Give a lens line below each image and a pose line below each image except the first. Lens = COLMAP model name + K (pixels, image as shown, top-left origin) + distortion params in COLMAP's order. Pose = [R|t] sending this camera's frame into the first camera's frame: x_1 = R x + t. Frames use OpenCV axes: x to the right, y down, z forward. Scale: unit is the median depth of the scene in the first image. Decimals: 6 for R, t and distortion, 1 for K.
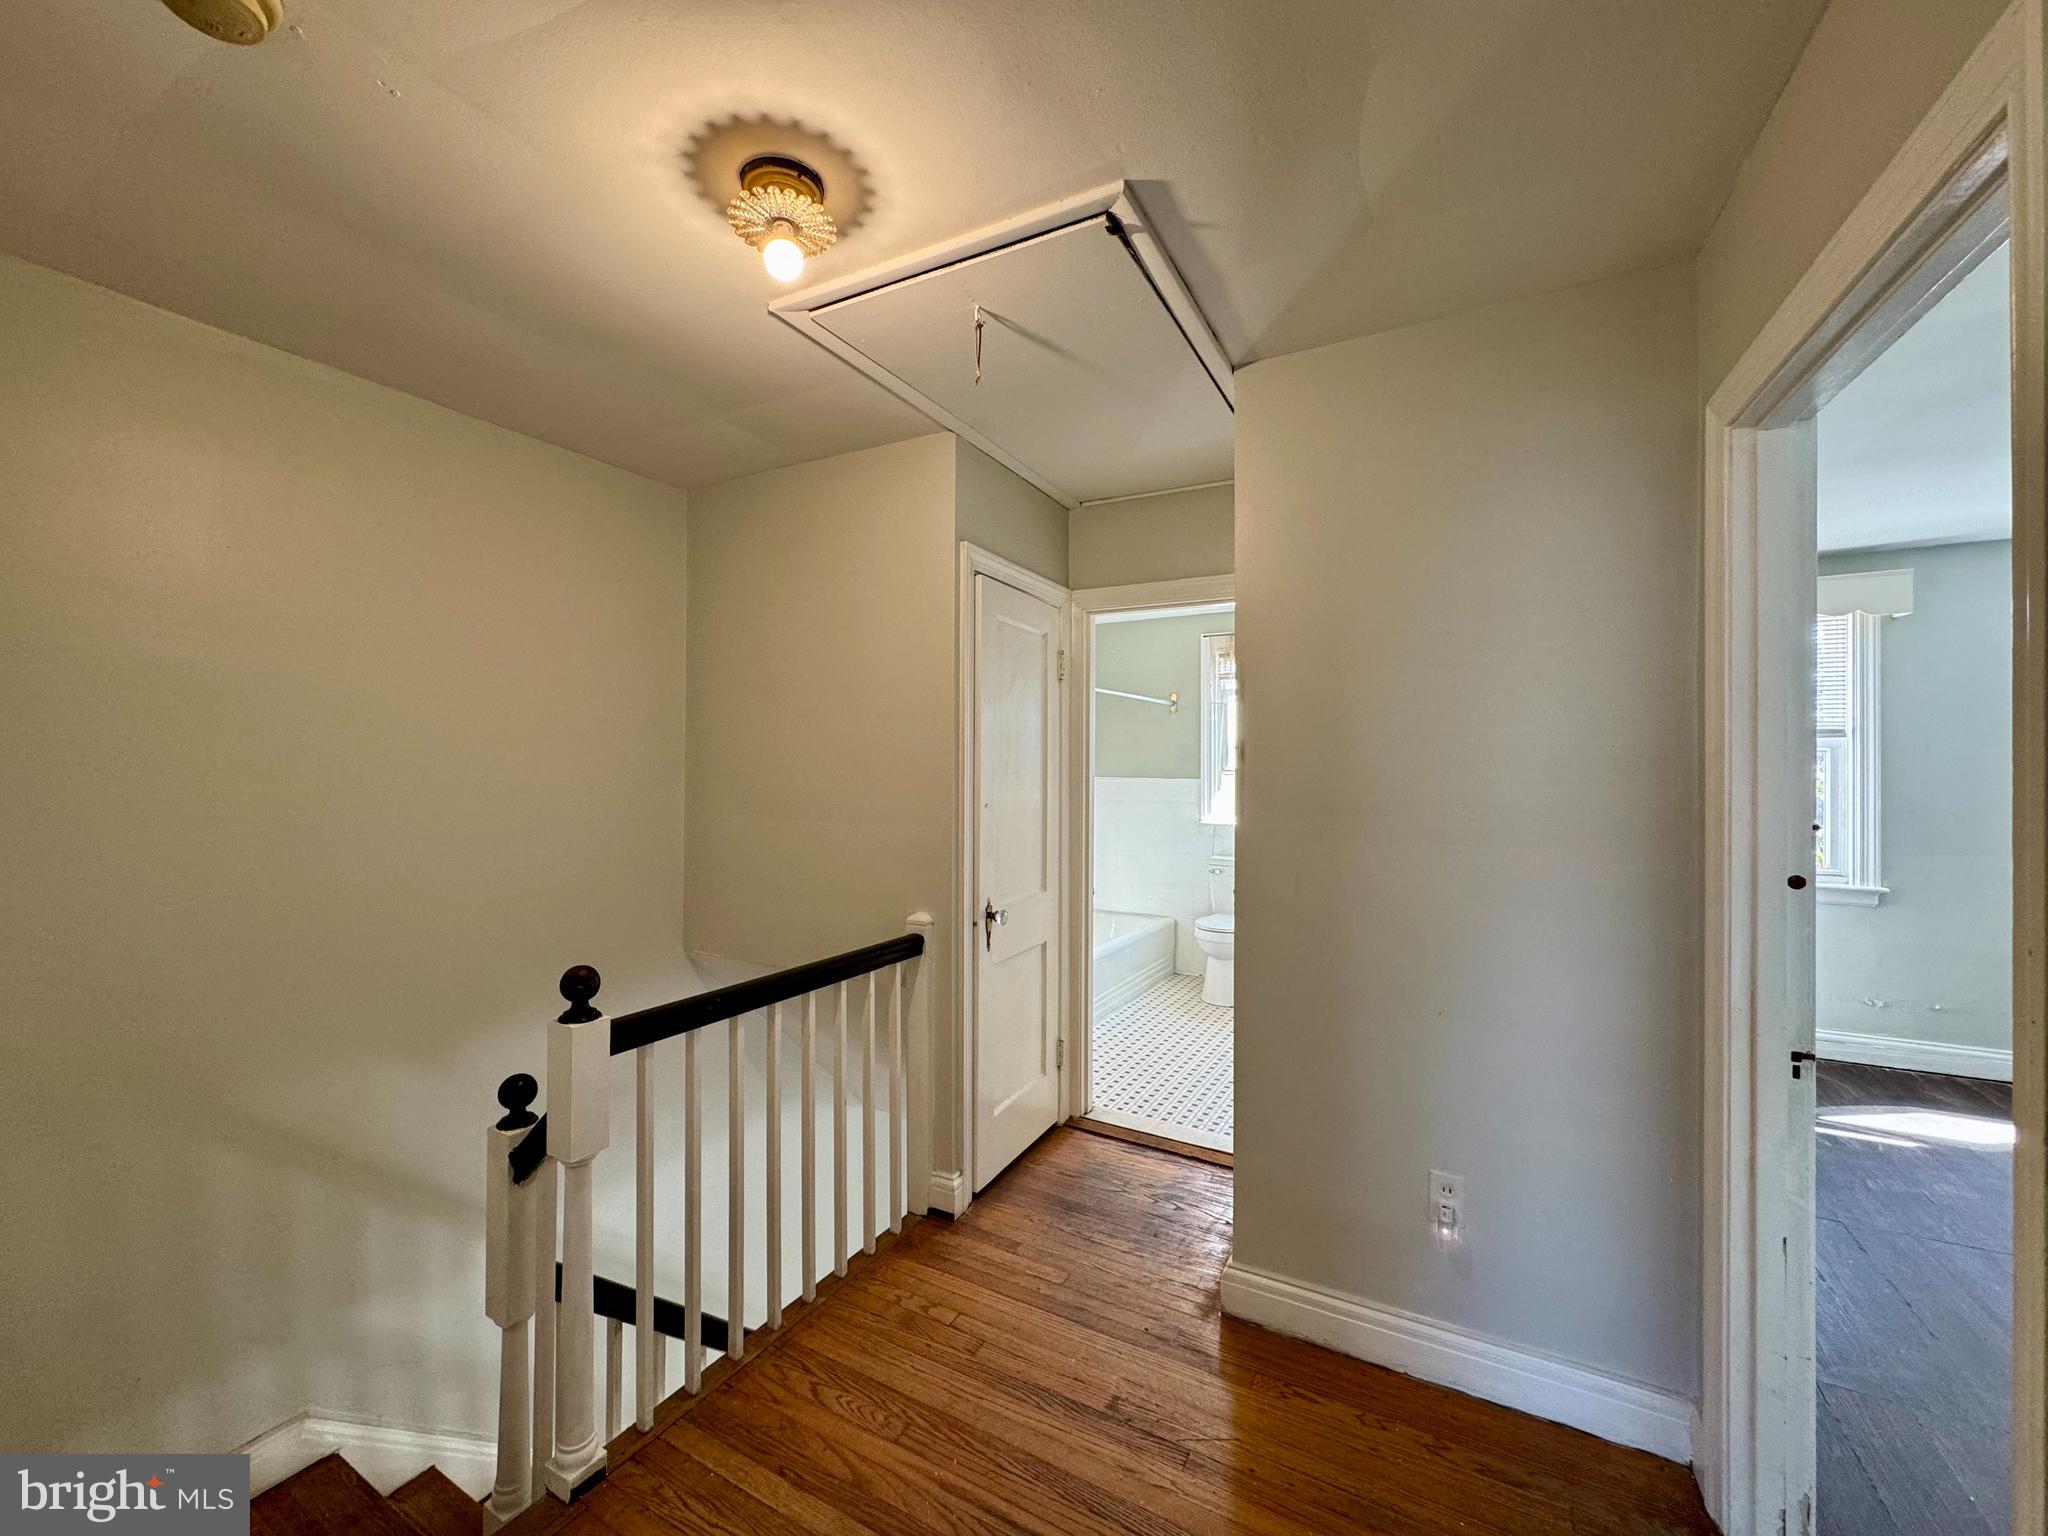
lens RADIAL K [[818.7, 0, 1011.4], [0, 818.7, 766.5], [0, 0, 1]] dist [-0.008259, 0.000434]
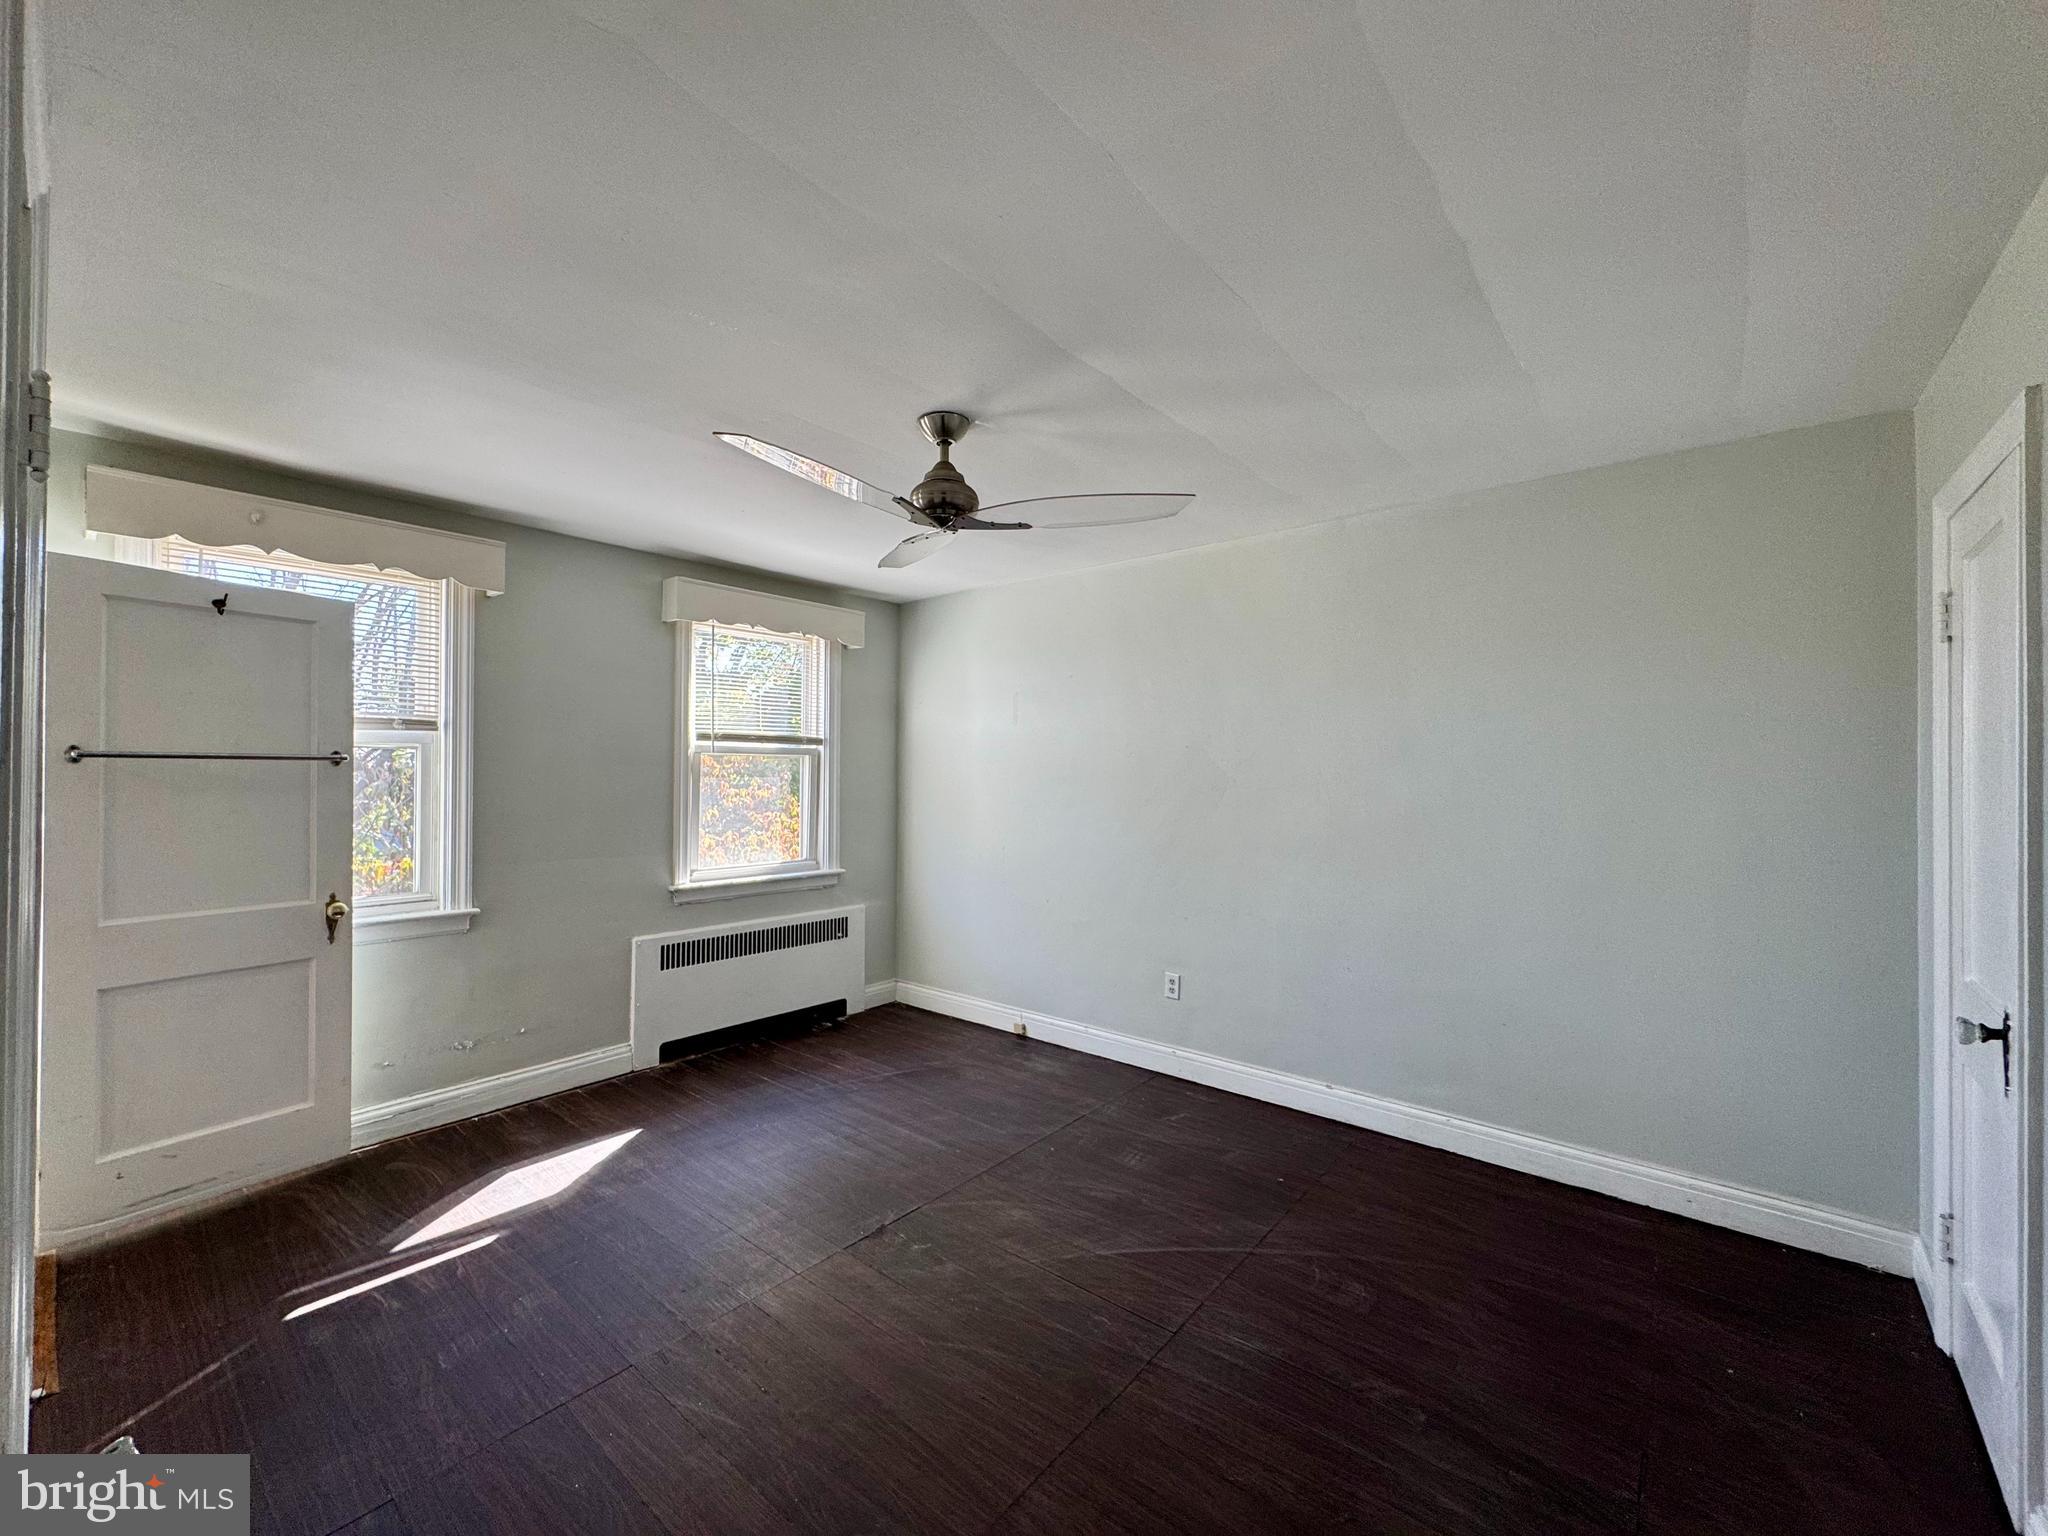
lens RADIAL K [[818.7, 0, 1022.2], [0, 818.7, 768.9], [0, 0, 1]] dist [-0.008259, 0.000434]
pose [[0.184505, 0.004910, 0.982819, 0.333839], [-0.008937, 0.999955, -0.003318, -0.000070], [-0.982791, -0.008172, 0.184540, 0.272817]]
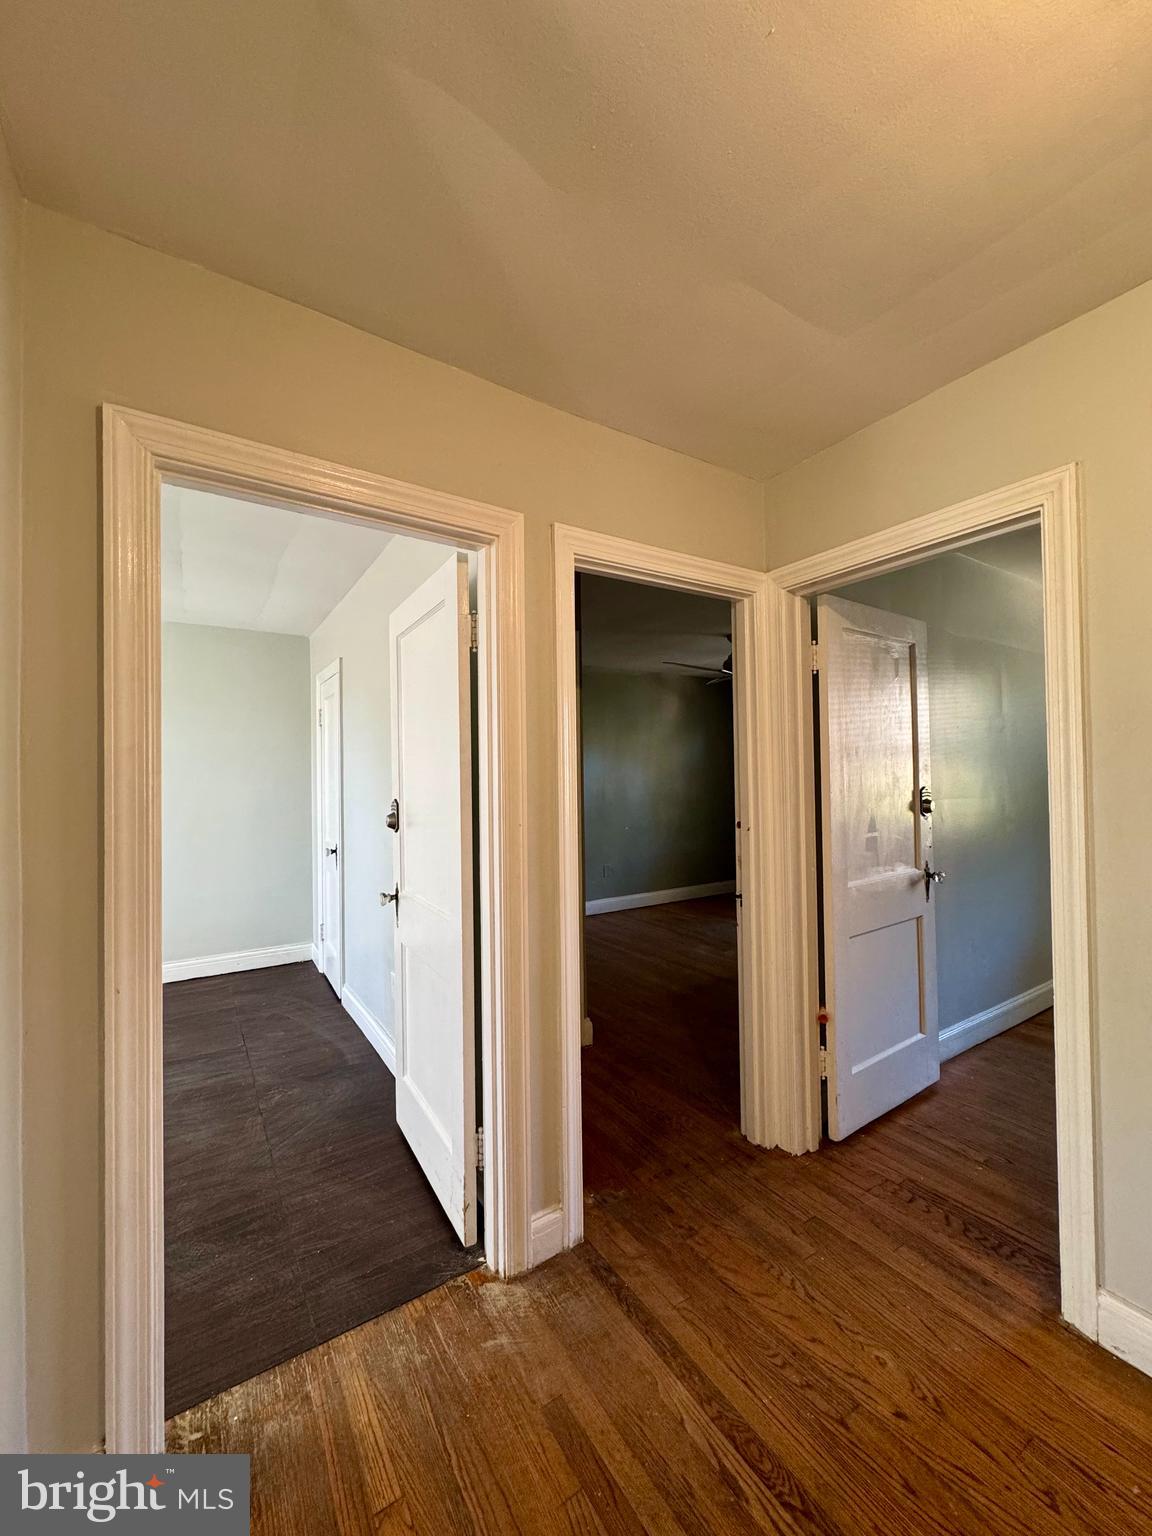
lens RADIAL K [[614.0, 0, 573.9], [0, 614.0, 768.4], [0, 0, 1]] dist [-0.008259, 0.000434]
pose [[-0.880121, 0.005751, 0.474714, -0.006269], [0.001815, 0.999960, -0.008749, -0.001663], [-0.474745, -0.006839, -0.880097, 0.569769]]
